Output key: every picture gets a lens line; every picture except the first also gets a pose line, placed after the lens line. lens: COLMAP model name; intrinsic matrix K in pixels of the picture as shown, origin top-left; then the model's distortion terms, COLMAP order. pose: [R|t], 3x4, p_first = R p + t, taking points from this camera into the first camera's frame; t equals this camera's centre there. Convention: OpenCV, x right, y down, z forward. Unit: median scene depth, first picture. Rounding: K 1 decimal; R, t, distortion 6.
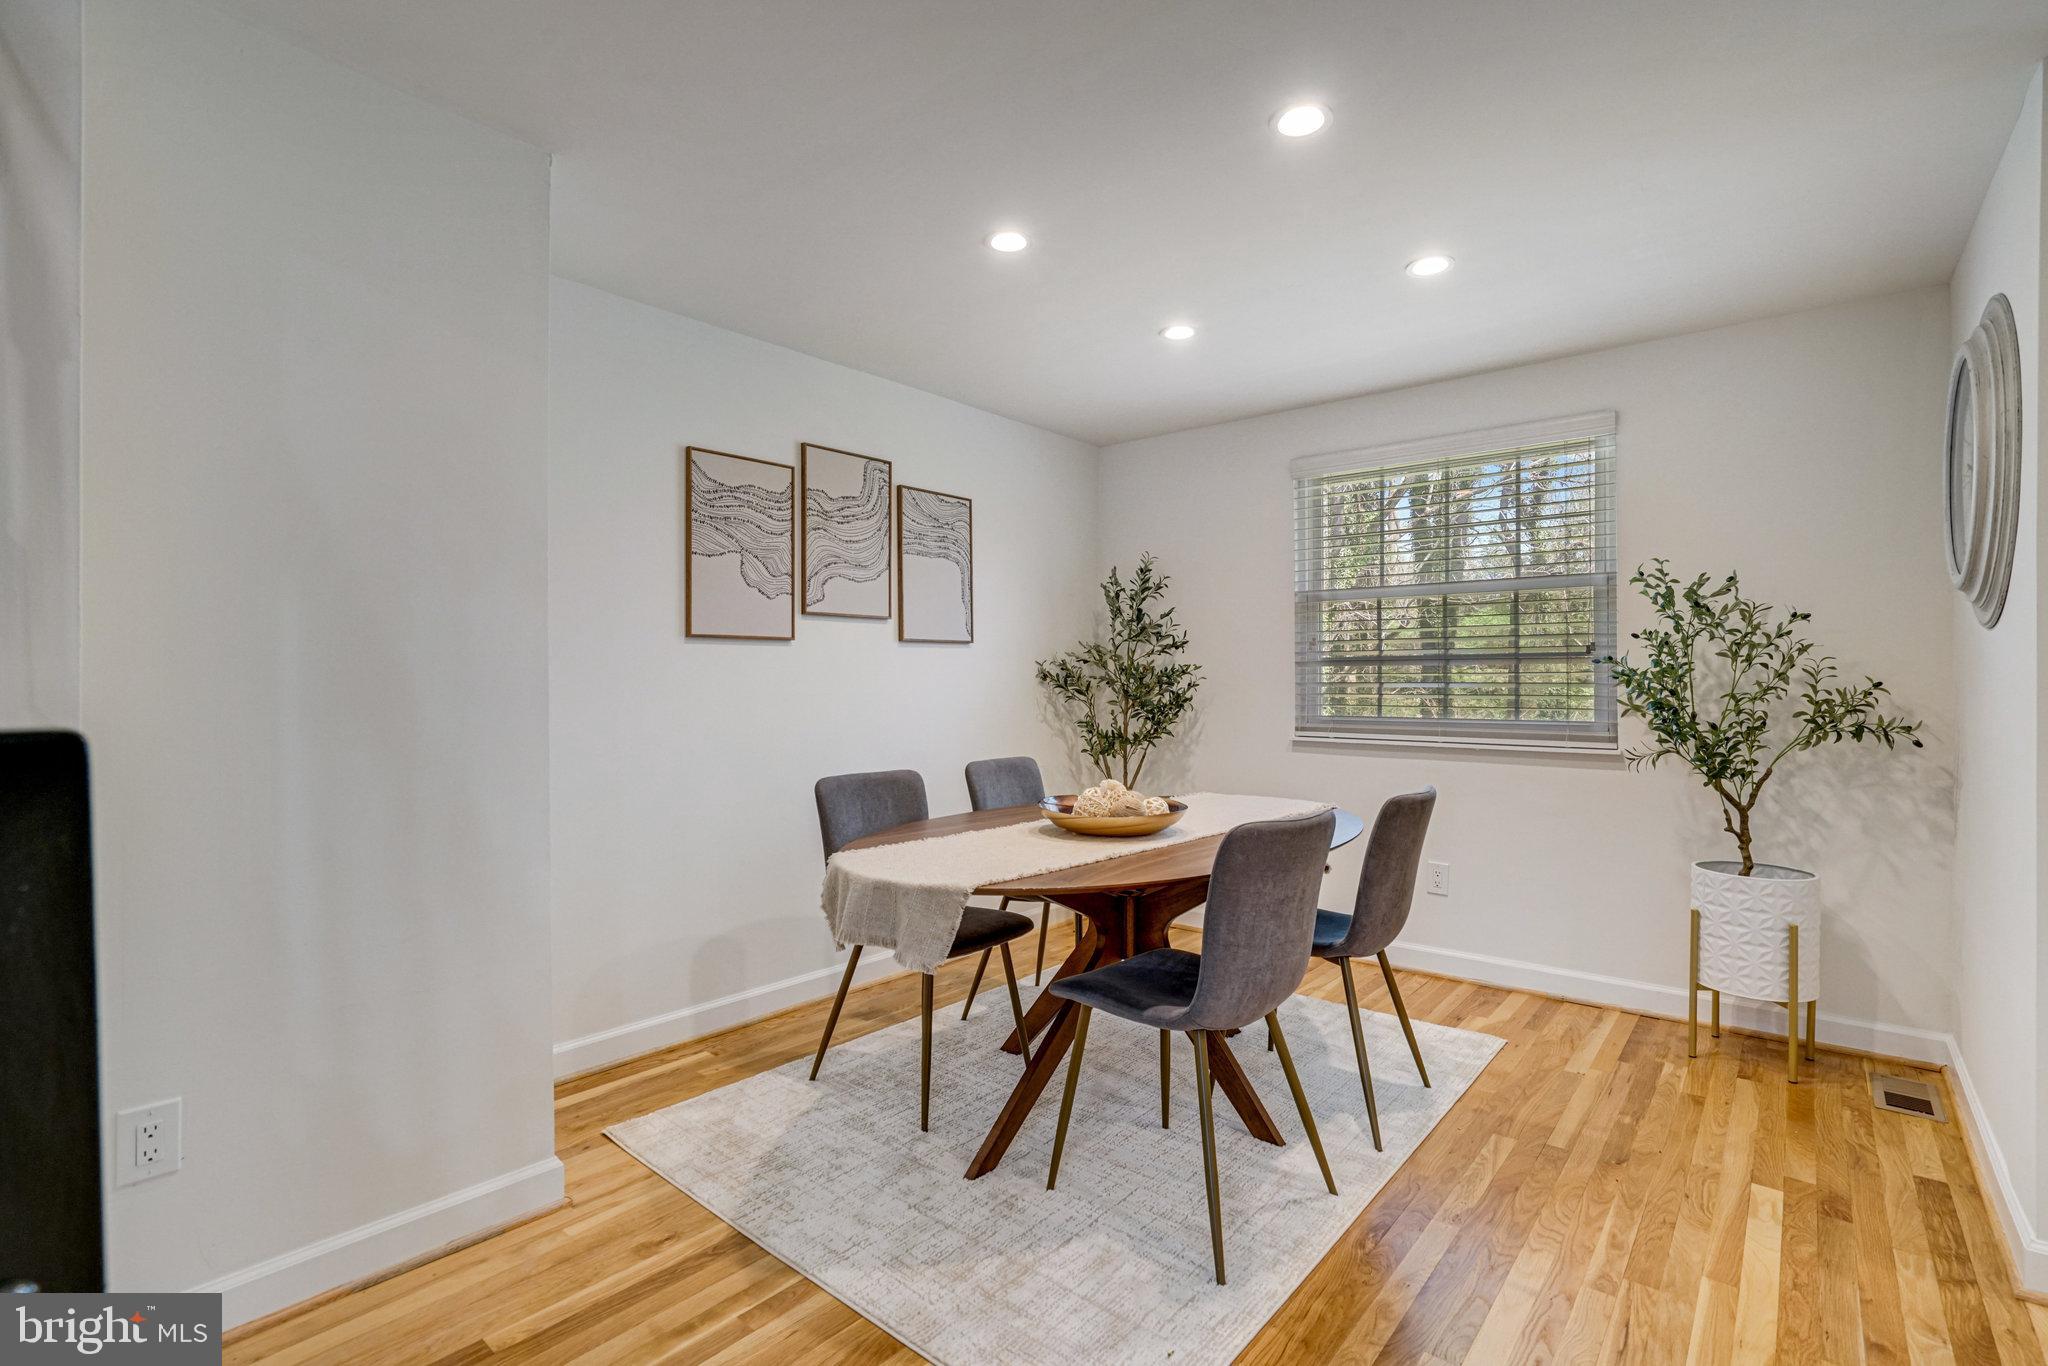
lens RADIAL K [[1005.9, 0, 937.2], [0, 1005.9, 689.8], [0, 0, 1]] dist [-0.052148, 0.019762]
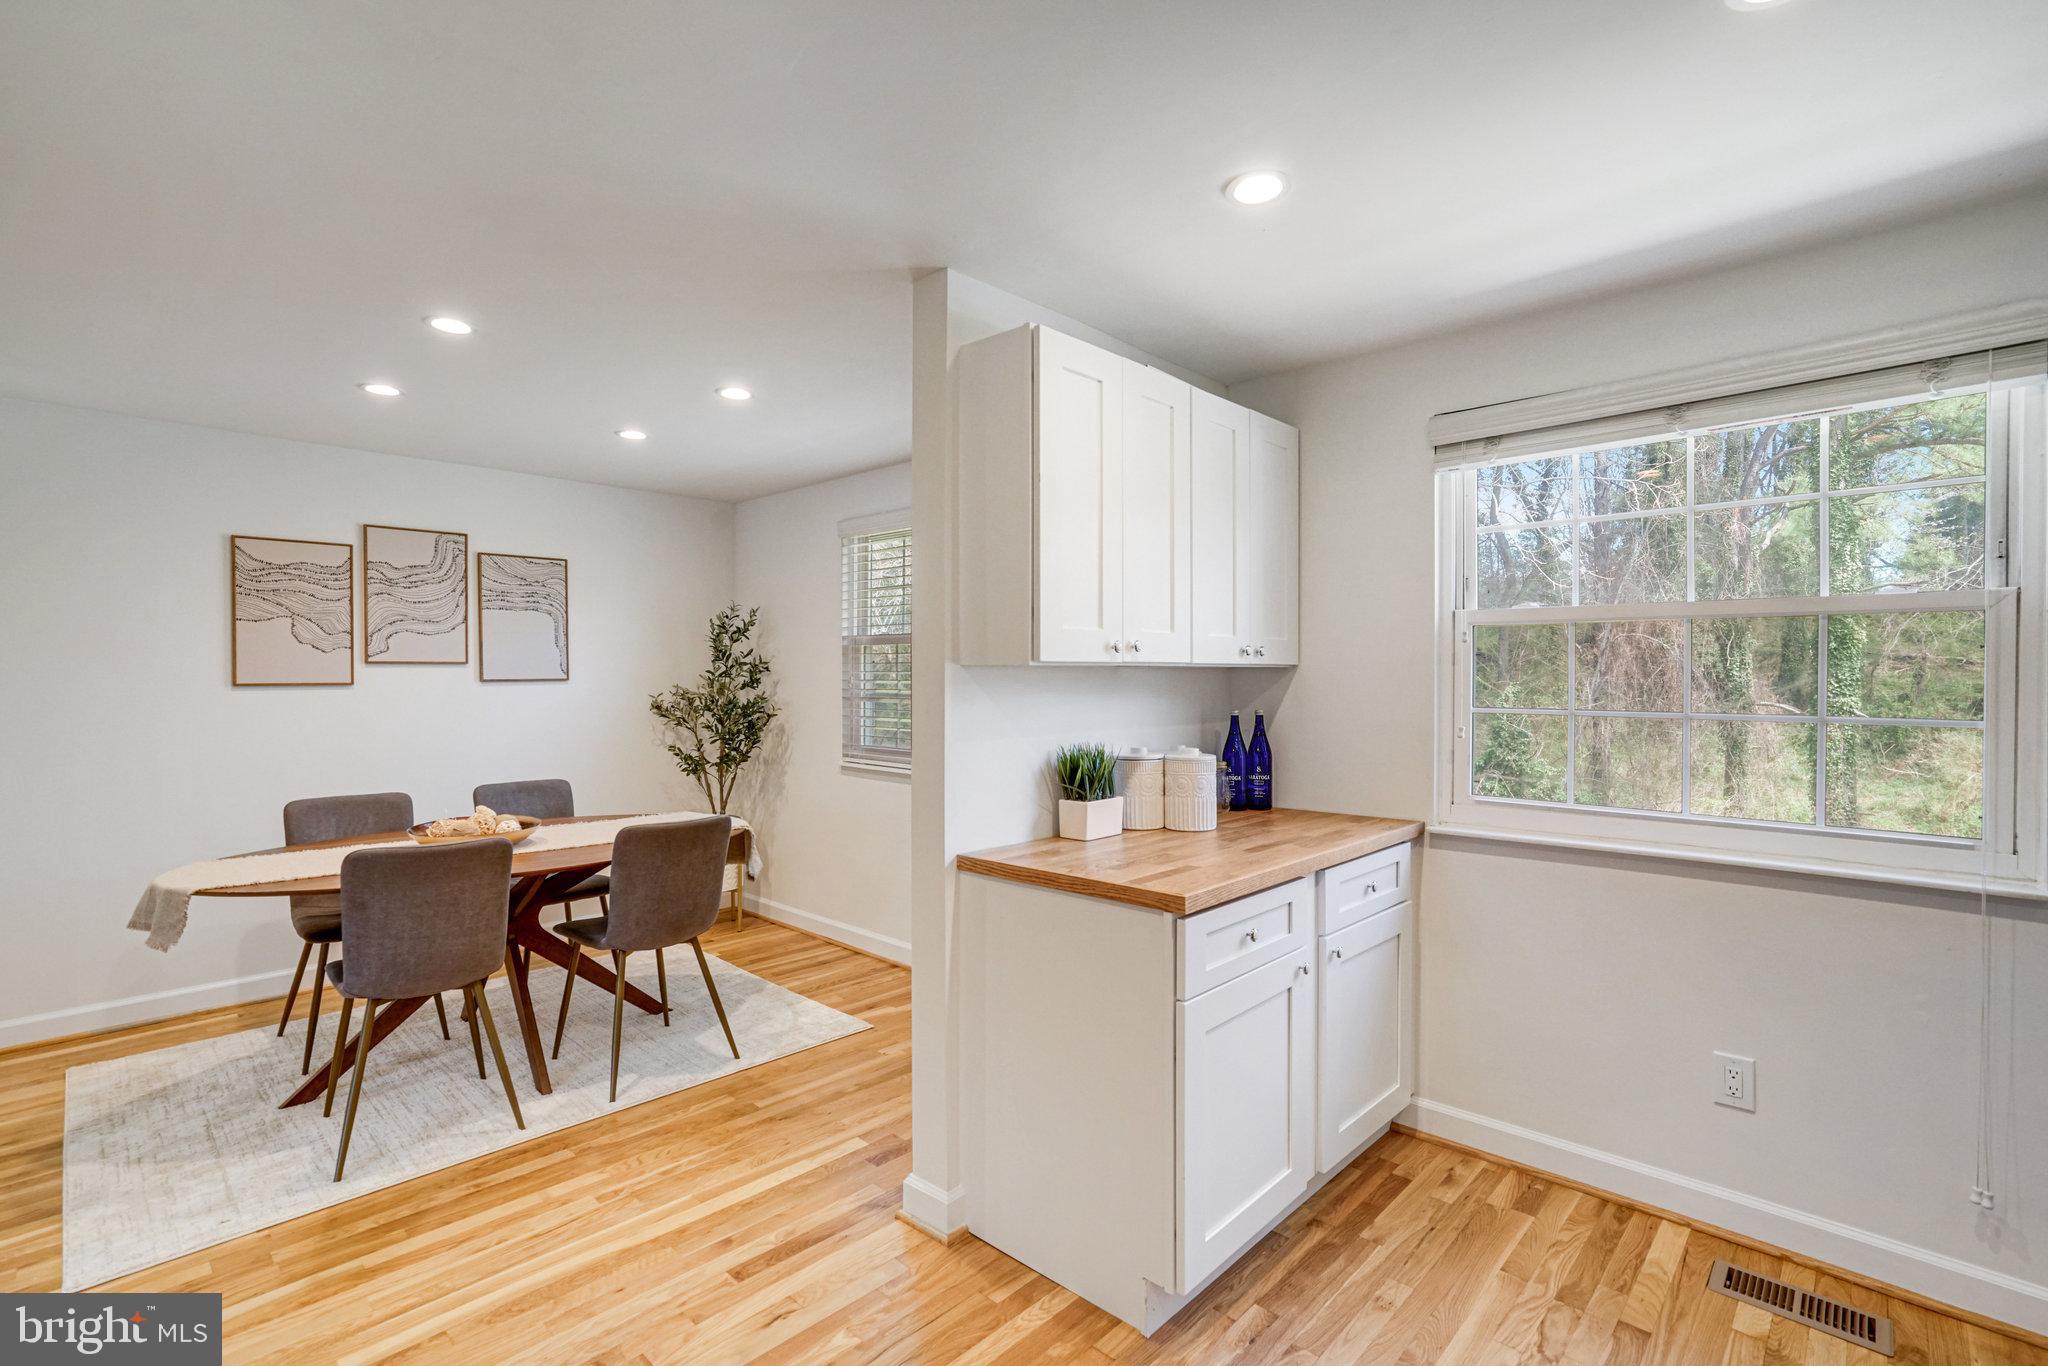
lens RADIAL K [[1023.8, 0, 1024.0], [0, 1023.8, 683.0], [0, 0, 1]] dist [-0.055715, 0.031960]
pose [[0.998749, 0.001490, -0.049987, 0.784276], [-0.001469, 0.999999, 0.000455, -0.056507], [0.049987, -0.000381, 0.998750, -0.205583]]
